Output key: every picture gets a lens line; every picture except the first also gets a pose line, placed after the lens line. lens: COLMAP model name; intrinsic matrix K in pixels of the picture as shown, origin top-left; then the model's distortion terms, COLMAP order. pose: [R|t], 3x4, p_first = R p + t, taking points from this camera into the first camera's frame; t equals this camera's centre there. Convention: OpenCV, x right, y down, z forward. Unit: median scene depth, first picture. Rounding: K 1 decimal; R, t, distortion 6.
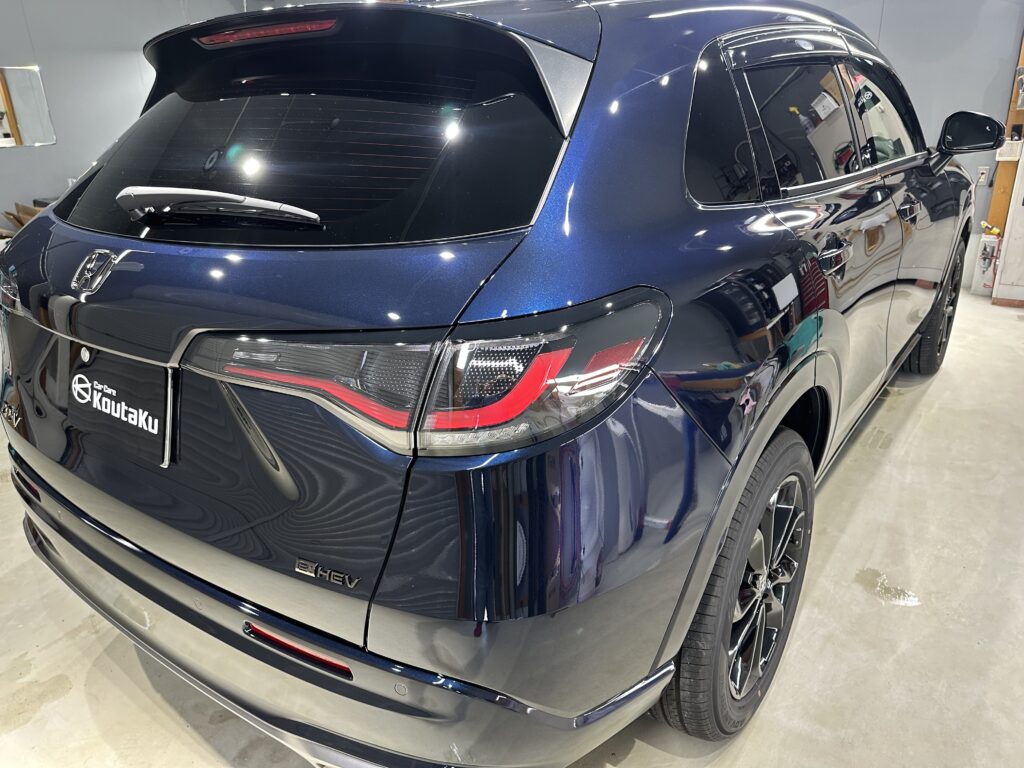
lens RADIAL K [[701.7, 0, 514.9], [0, 701.7, 390.4], [0, 0, 1]] dist [-0.004319, -0.004182]
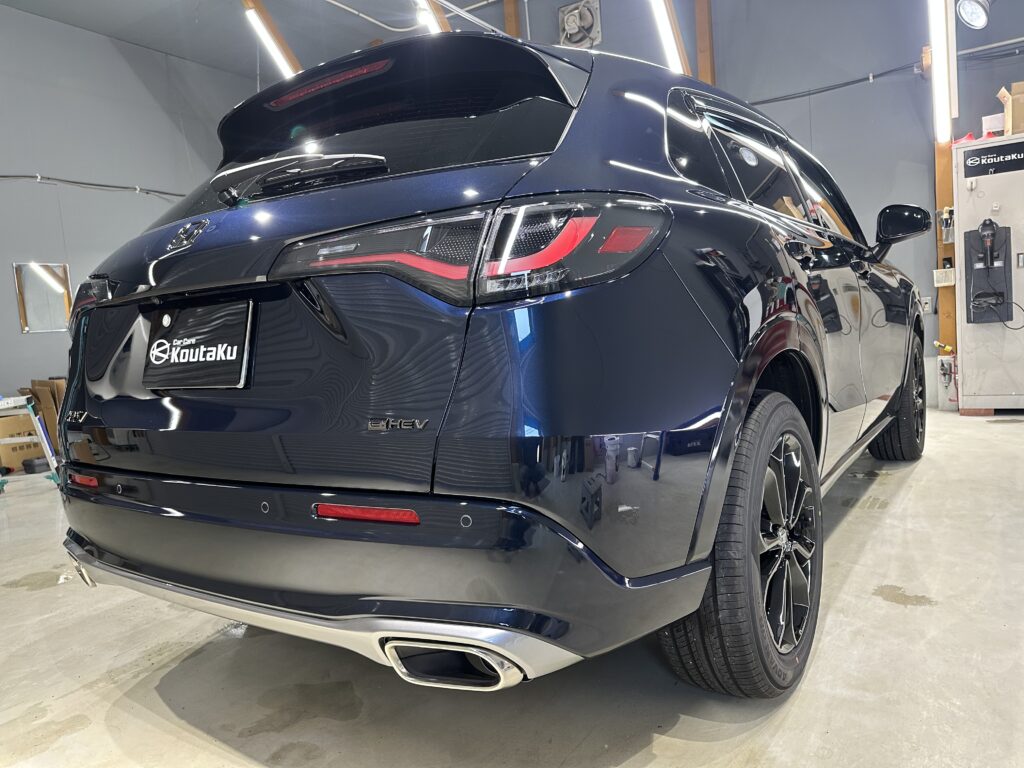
lens RADIAL K [[692.3, 0, 516.5], [0, 692.3, 384.0], [0, 0, 1]] dist [-0.001975, -0.004084]
pose [[0.998549, -0.047371, 0.025591, -0.050944], [0.052543, 0.961122, -0.271079, 0.261237], [-0.011754, 0.272031, 0.962217, -0.047066]]
